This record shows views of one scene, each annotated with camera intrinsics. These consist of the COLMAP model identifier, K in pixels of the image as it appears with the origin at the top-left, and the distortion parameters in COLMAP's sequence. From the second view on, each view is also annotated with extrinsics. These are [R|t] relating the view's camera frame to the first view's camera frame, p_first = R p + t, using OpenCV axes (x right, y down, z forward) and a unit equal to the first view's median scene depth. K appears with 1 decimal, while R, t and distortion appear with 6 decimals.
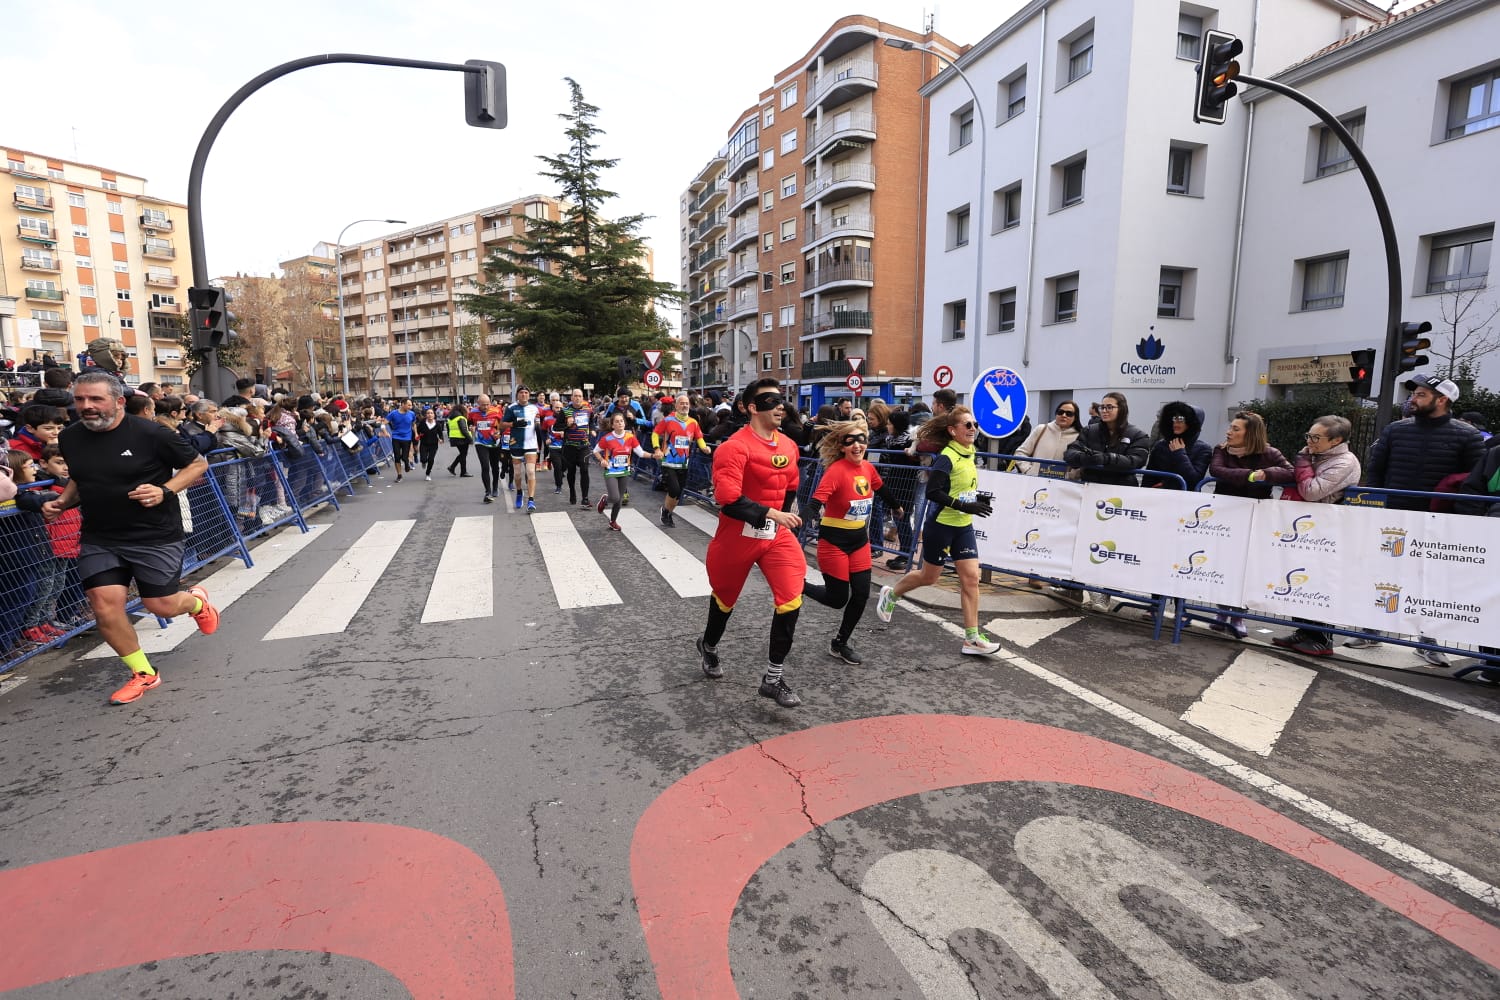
lens RADIAL K [[704.5, 0, 752.4], [0, 704.5, 489.2], [0, 0, 1]] dist [0.001017, 0.001237]
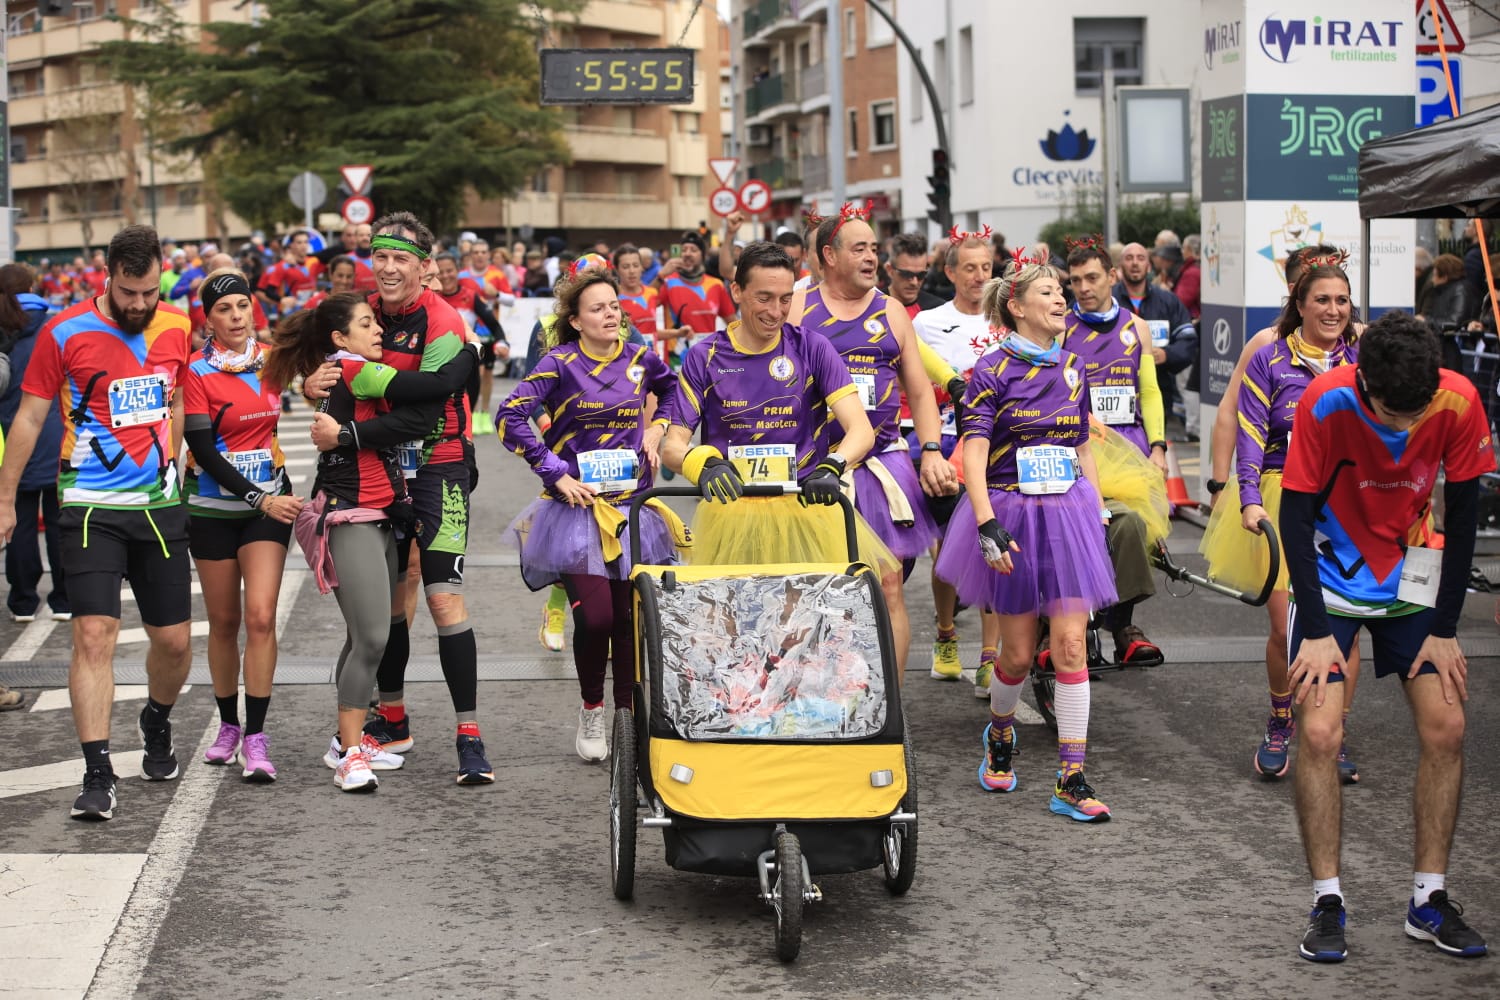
lens RADIAL K [[2979.3, 0, 749.8], [0, 2979.3, 500.1], [0, 0, 1]] dist [-0.235292, 0.108382]
pose [[0.977574, -0.008068, -0.210435, 0.844244], [0.000910, 0.999418, -0.034090, 0.211322], [0.210588, 0.033134, 0.977013, -1.655459]]
